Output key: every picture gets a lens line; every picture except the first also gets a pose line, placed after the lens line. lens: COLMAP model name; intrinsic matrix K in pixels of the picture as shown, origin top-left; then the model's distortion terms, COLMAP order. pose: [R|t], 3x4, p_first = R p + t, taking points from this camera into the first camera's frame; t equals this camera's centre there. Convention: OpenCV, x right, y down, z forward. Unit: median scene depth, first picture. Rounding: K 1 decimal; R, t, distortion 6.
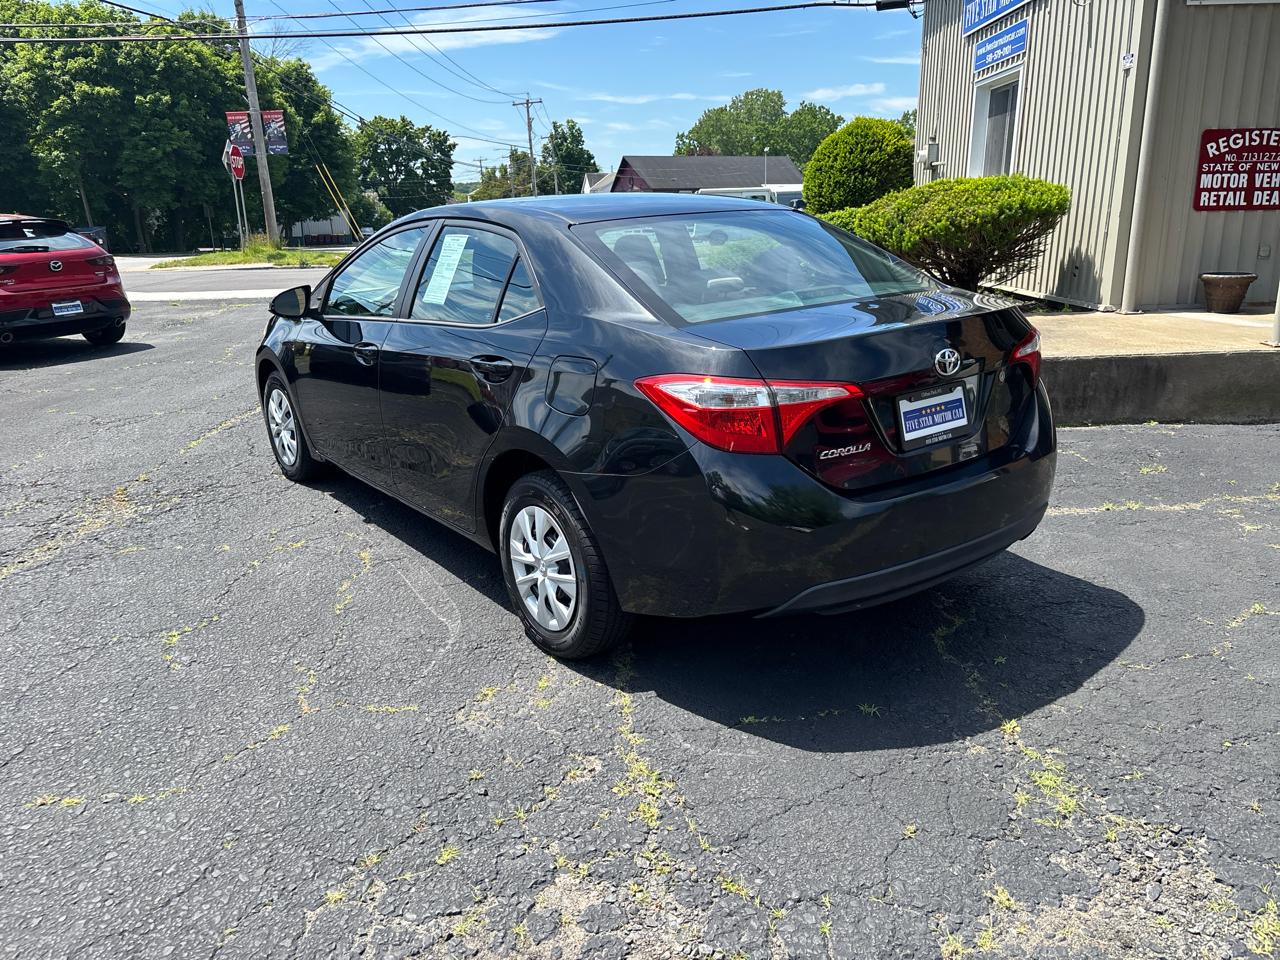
lens RADIAL K [[970.8, 0, 639.2], [0, 970.8, 474.1], [0, 0, 1]] dist [0.045006, -0.054574]
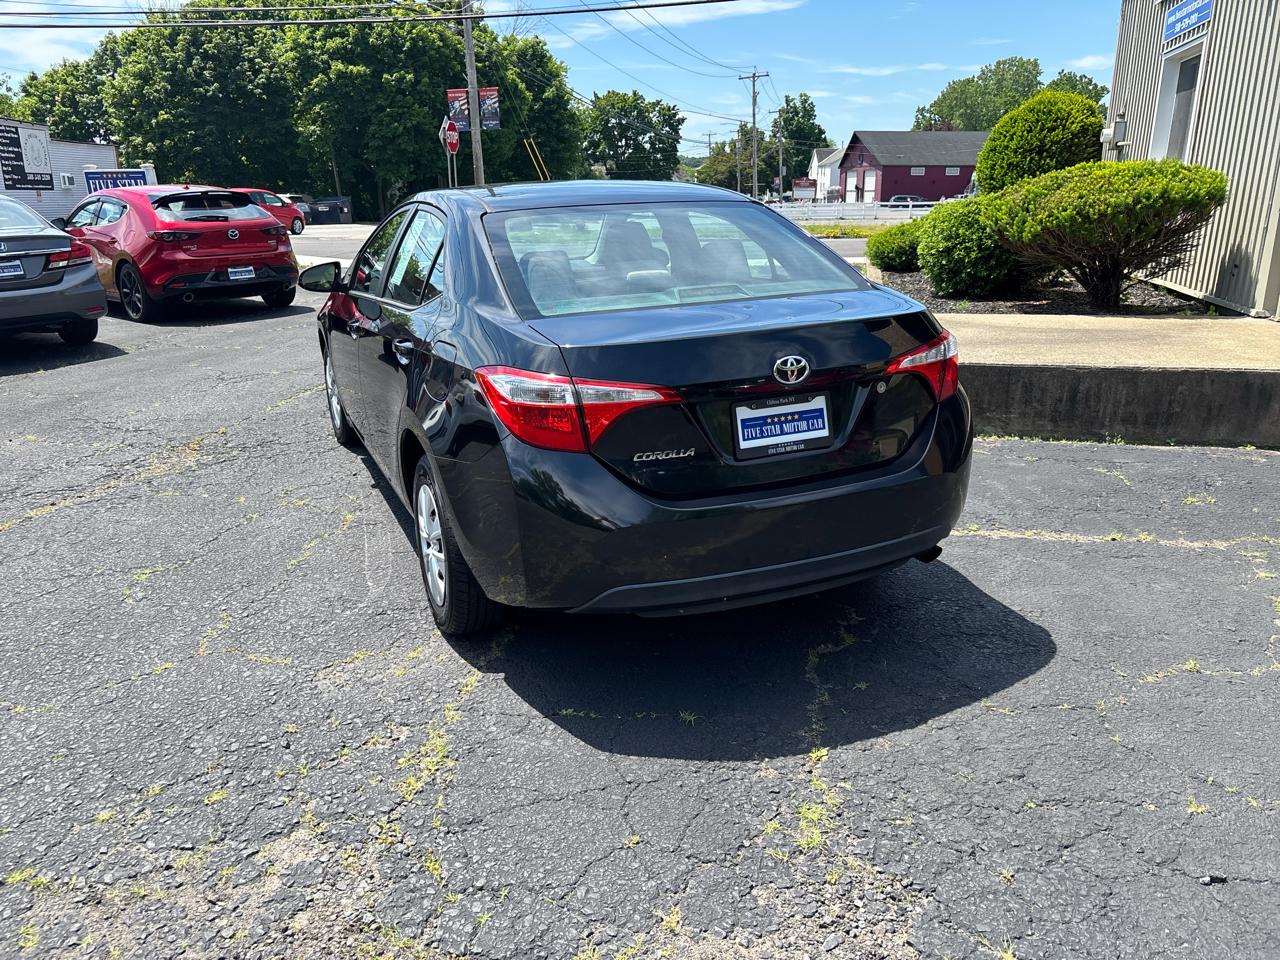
lens RADIAL K [[972.6, 0, 637.8], [0, 972.6, 479.7], [0, 0, 1]] dist [0.040770, -0.044611]
pose [[0.973910, 0.079769, -0.212455, 0.135671], [-0.073732, 0.996621, 0.036202, -0.011015], [0.214625, -0.019593, 0.976500, 0.010691]]
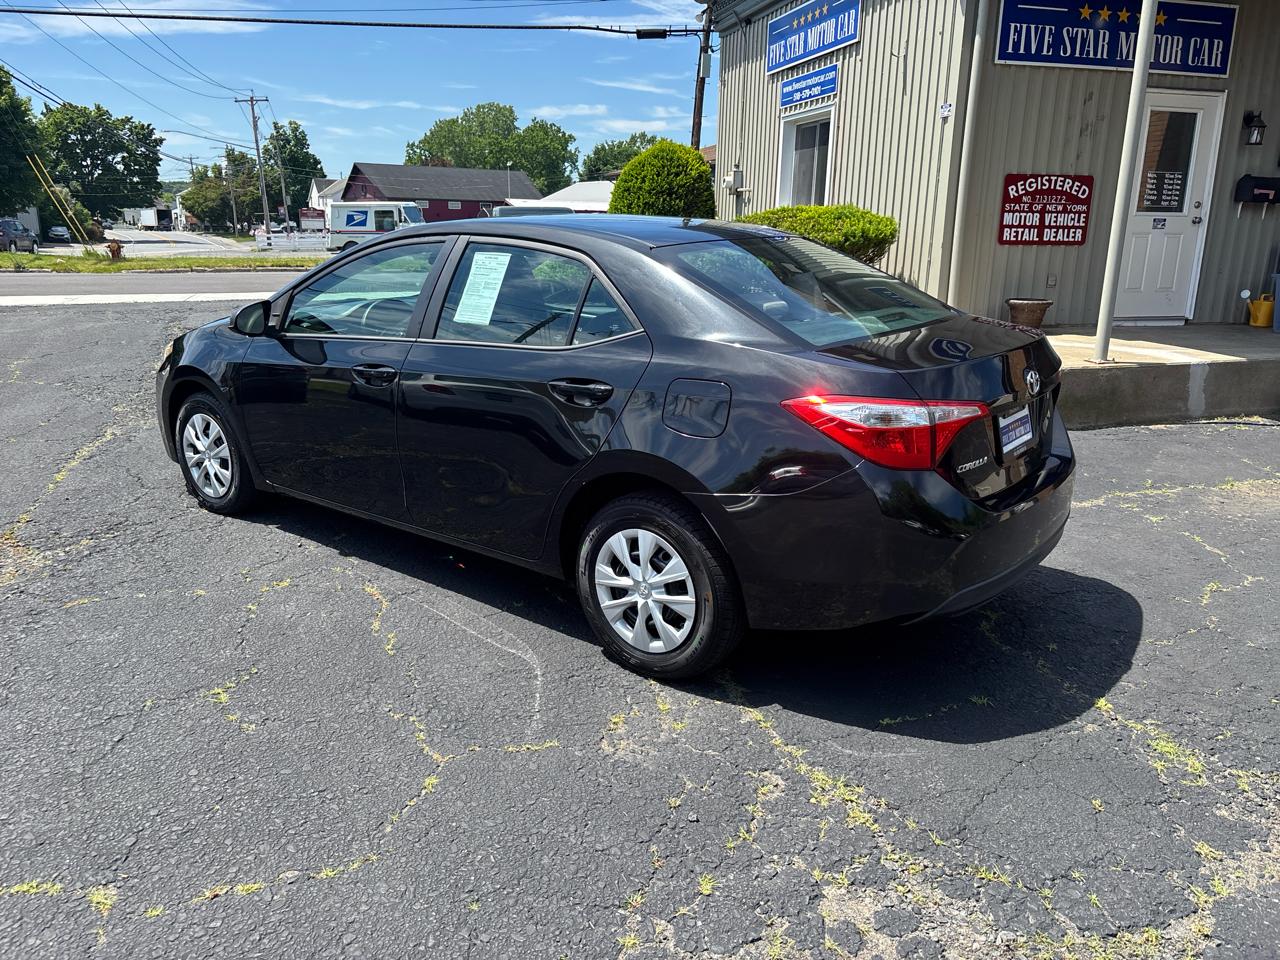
lens RADIAL K [[974.3, 0, 639.5], [0, 974.3, 472.9], [0, 0, 1]] dist [0.014834, -0.000542]
pose [[0.964095, -0.032179, 0.263601, -0.147846], [0.035917, 0.999311, -0.009372, -0.006131], [-0.263118, 0.018503, 0.964586, 0.014974]]
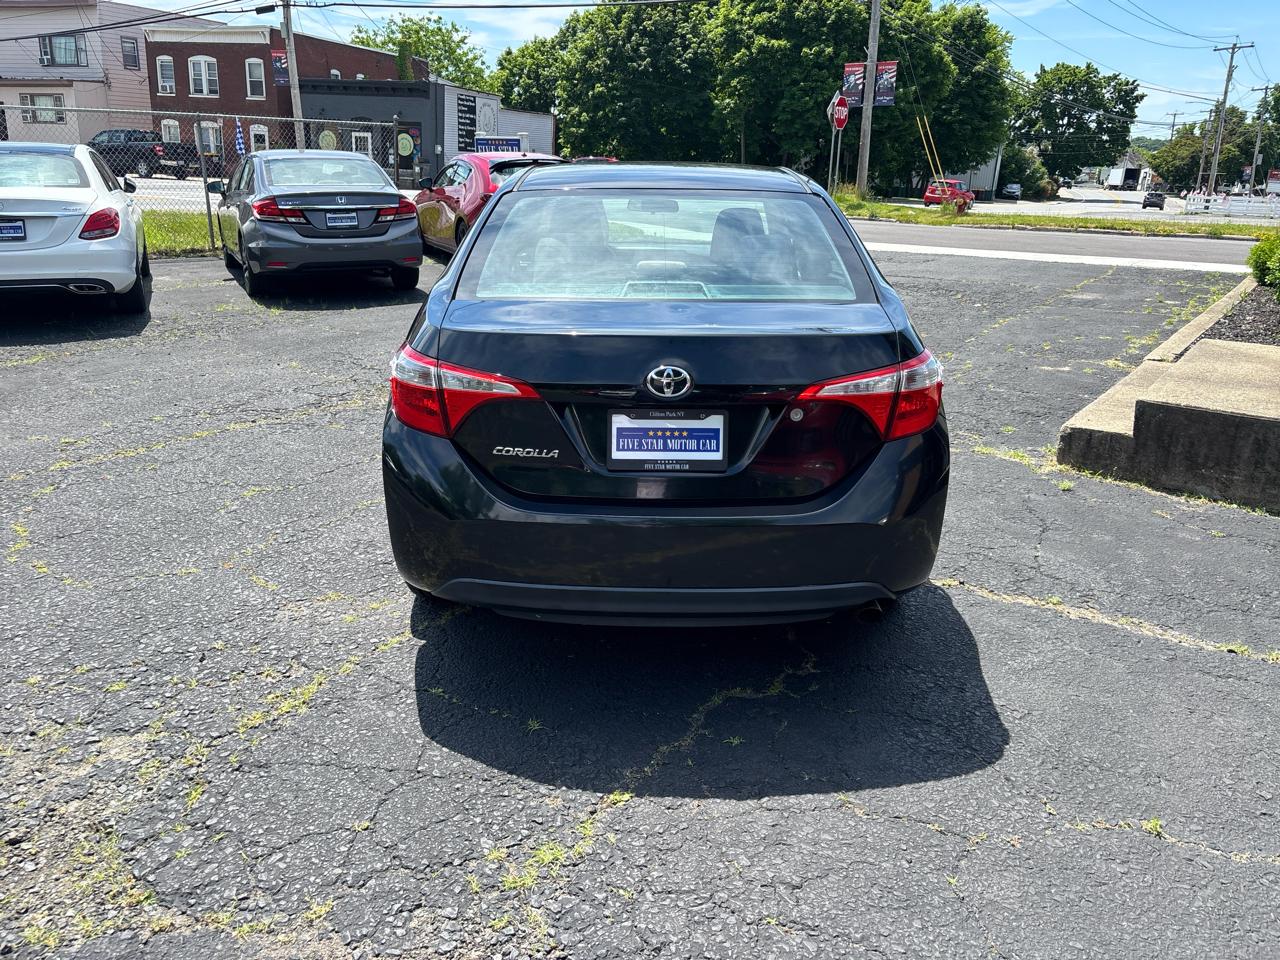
lens RADIAL K [[972.6, 0, 637.8], [0, 972.6, 479.7], [0, 0, 1]] dist [0.040770, -0.044611]
pose [[0.801366, 0.232476, -0.551151, 0.282958], [-0.204715, 0.972337, 0.112480, -0.043389], [0.562054, 0.022691, 0.826789, 0.094313]]
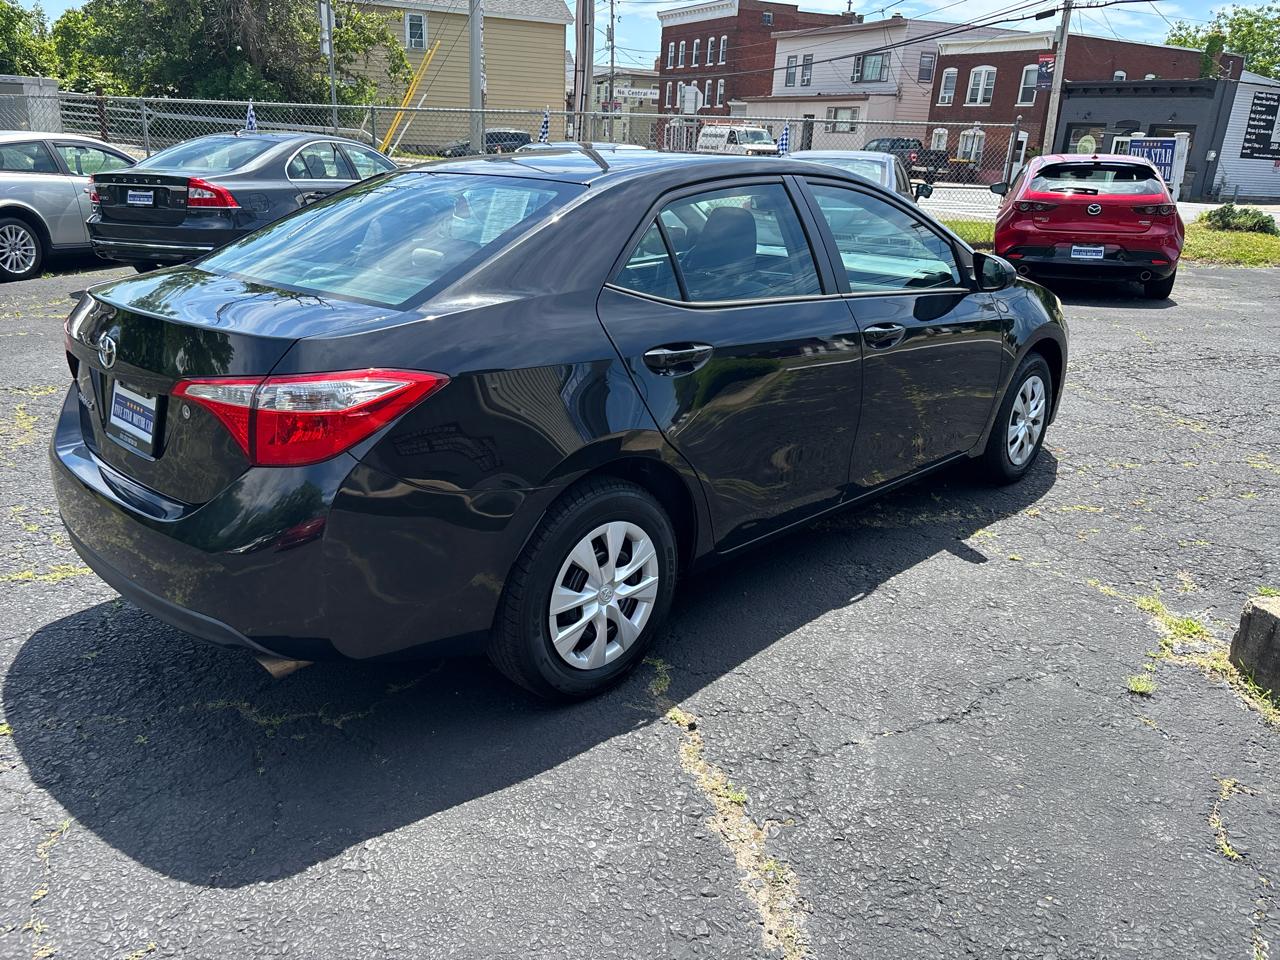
lens RADIAL K [[964.0, 0, 633.8], [0, 964.0, 478.4], [0, 0, 1]] dist [0.055015, -0.058982]
pose [[0.159729, 0.354114, -0.921461, 0.435034], [-0.296645, 0.907520, 0.297336, -0.145016], [0.941535, 0.225854, 0.250003, 0.444042]]
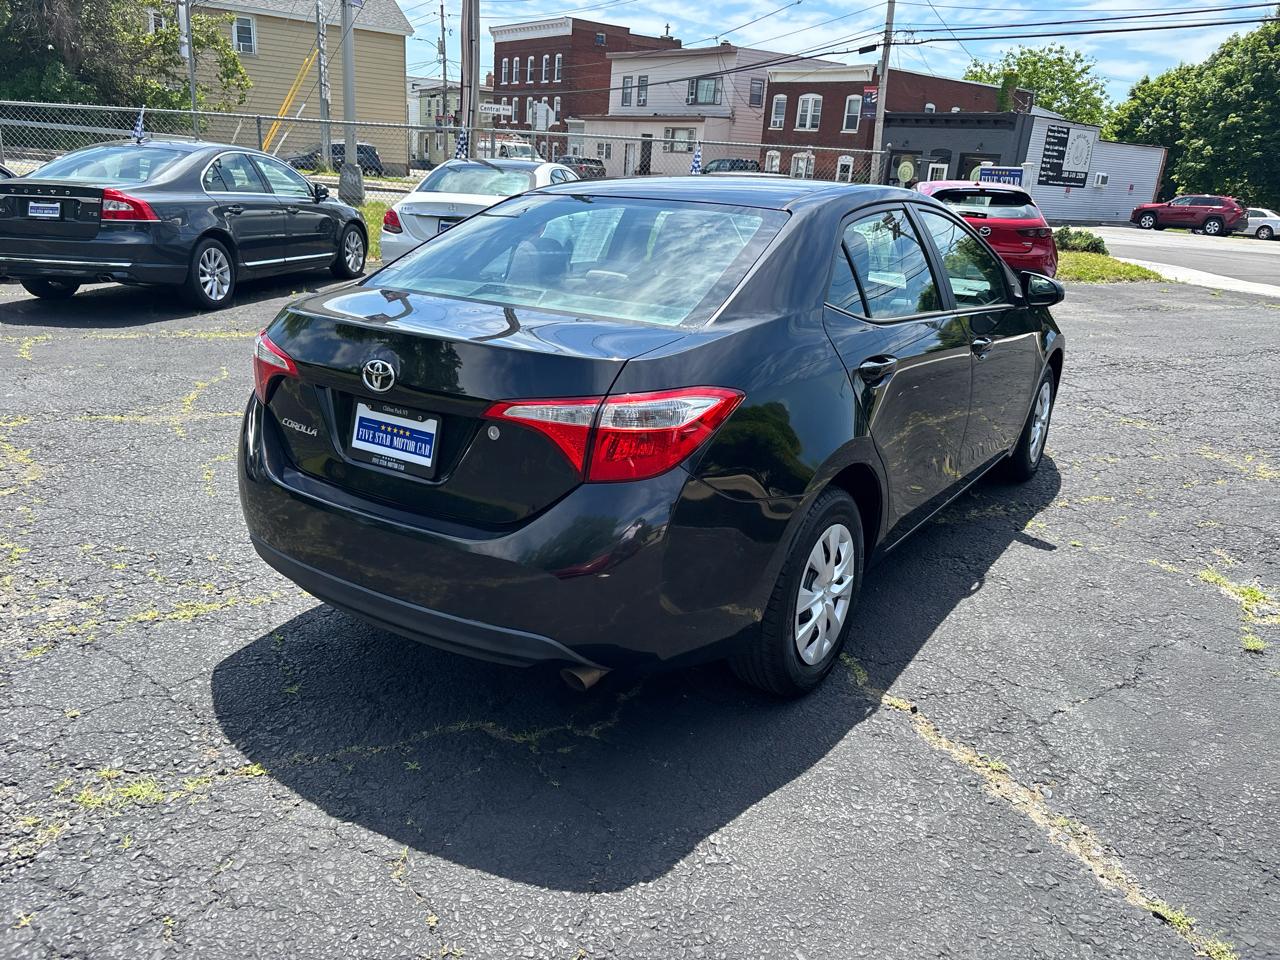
lens RADIAL K [[969.6, 0, 650.2], [0, 969.6, 474.2], [0, 0, 1]] dist [0.038594, -0.036933]
pose [[0.341778, 0.326508, -0.881238, 0.419091], [-0.308580, 0.924705, 0.222934, -0.106335], [0.887675, 0.195738, 0.416798, 0.310384]]
